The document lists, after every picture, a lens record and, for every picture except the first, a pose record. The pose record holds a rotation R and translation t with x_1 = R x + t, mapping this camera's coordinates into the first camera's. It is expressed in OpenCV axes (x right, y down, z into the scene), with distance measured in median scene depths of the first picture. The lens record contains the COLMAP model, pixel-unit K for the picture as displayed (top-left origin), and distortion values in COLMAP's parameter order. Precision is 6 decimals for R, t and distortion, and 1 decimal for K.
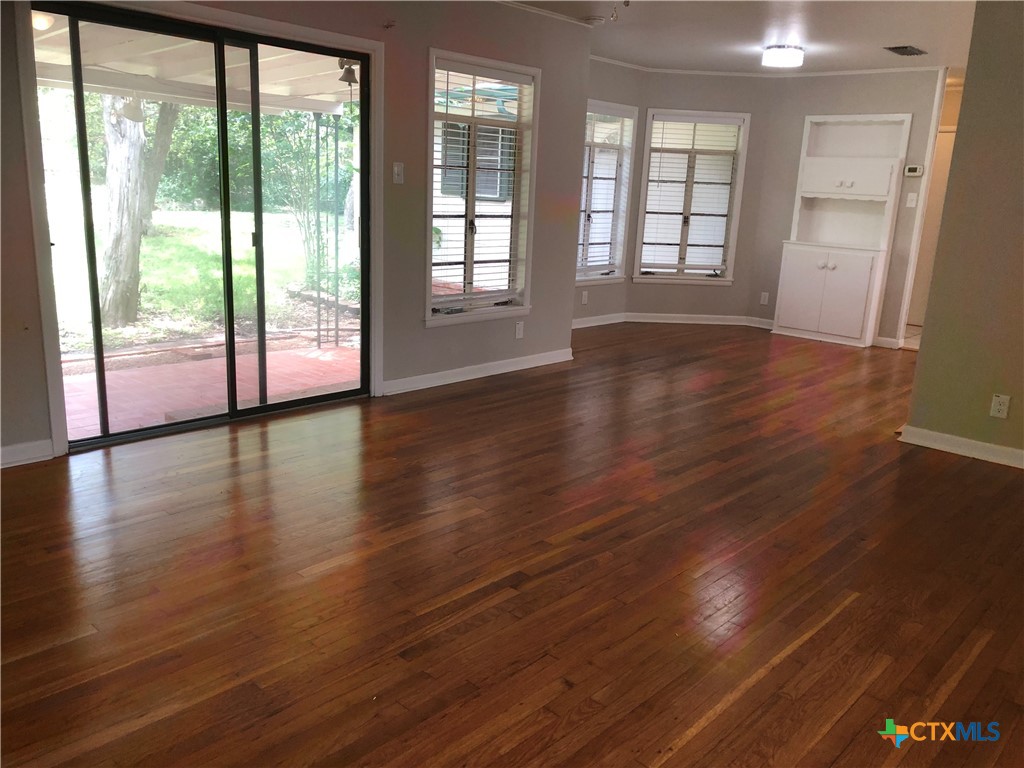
lens RADIAL K [[839.8, 0, 512.1], [0, 839.8, 381.2], [0, 0, 1]] dist [0.011028, -0.004834]
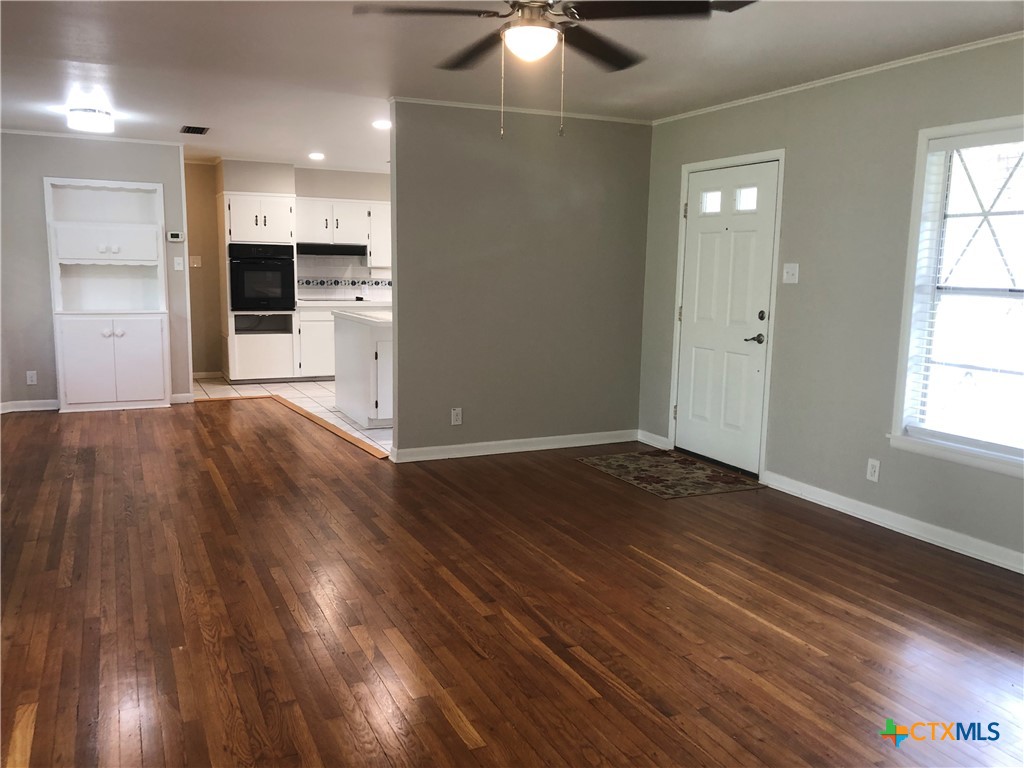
lens RADIAL K [[834.3, 0, 502.6], [0, 834.3, 388.7], [0, 0, 1]] dist [0.047969, -0.060171]
pose [[0.386584, -0.178776, 0.904761, -0.553789], [0.215102, 0.971454, 0.100045, -0.121044], [-0.896819, 0.155940, 0.414003, 0.326920]]
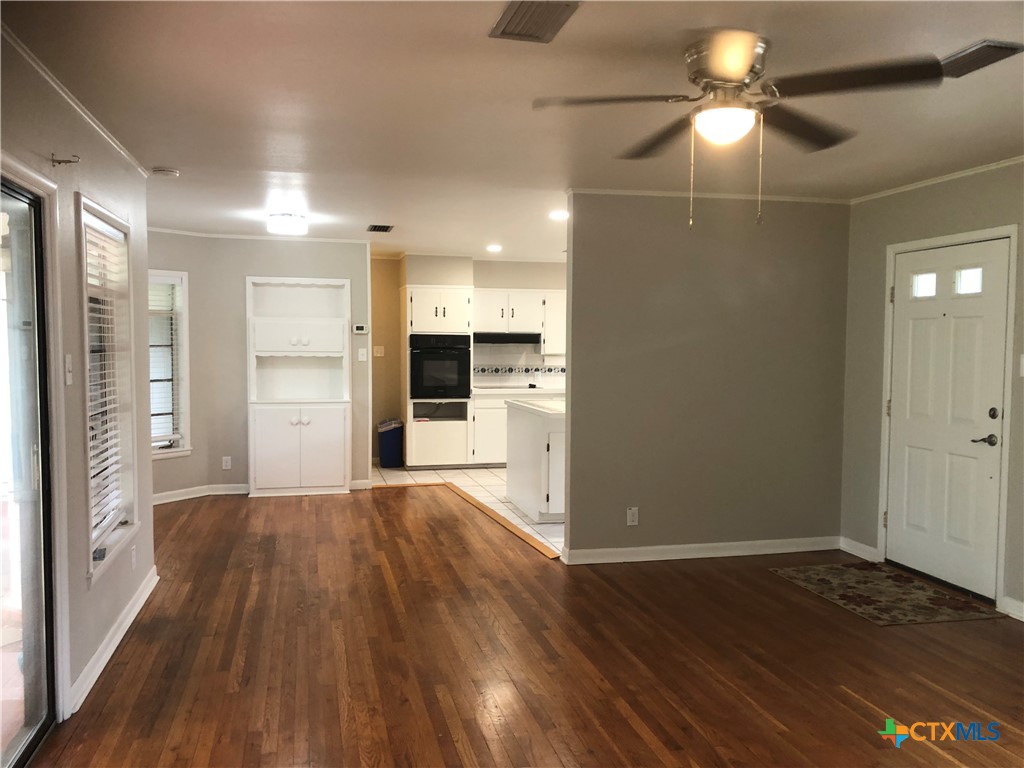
lens RADIAL K [[834.3, 0, 502.6], [0, 834.3, 388.7], [0, 0, 1]] dist [0.047969, -0.060171]
pose [[0.565100, -0.090731, 0.820018, -0.503511], [0.210702, 0.976845, -0.037118, -0.140097], [-0.797663, 0.193755, 0.571133, 0.355630]]
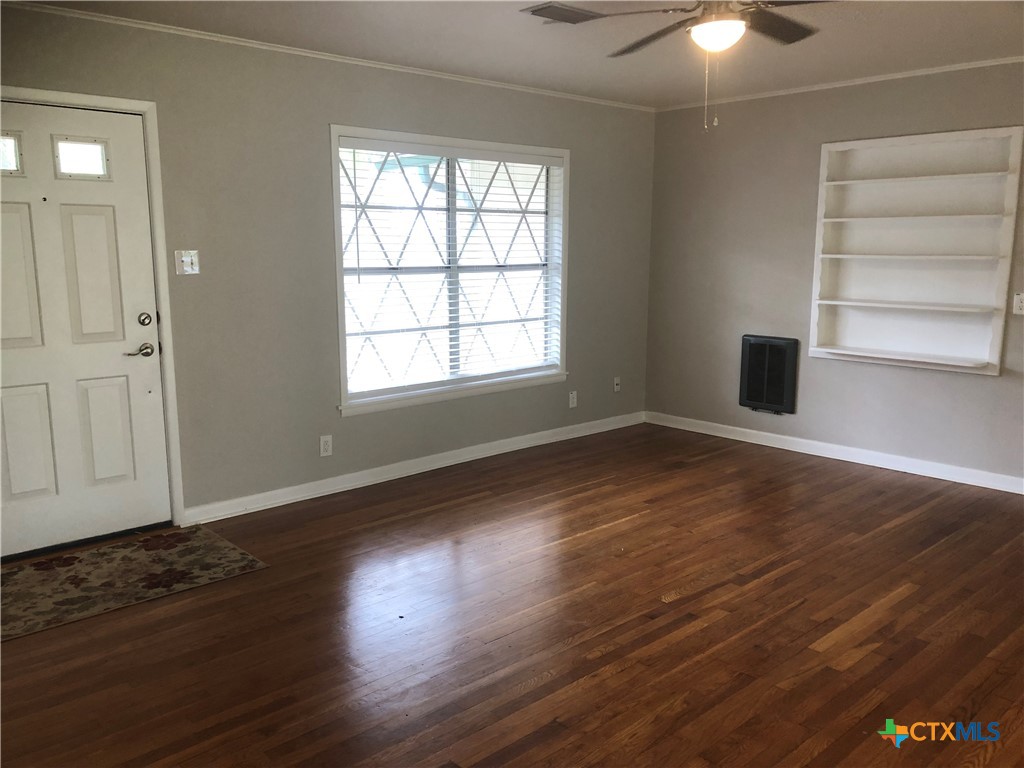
lens RADIAL K [[839.4, 0, 514.9], [0, 839.4, 385.0], [0, 0, 1]] dist [0.048410, -0.002060]
pose [[-0.994649, -0.061824, 0.082767, 0.152209], [-0.024130, 0.918037, 0.395760, -0.315290], [-0.100450, 0.391645, -0.914617, 1.227623]]
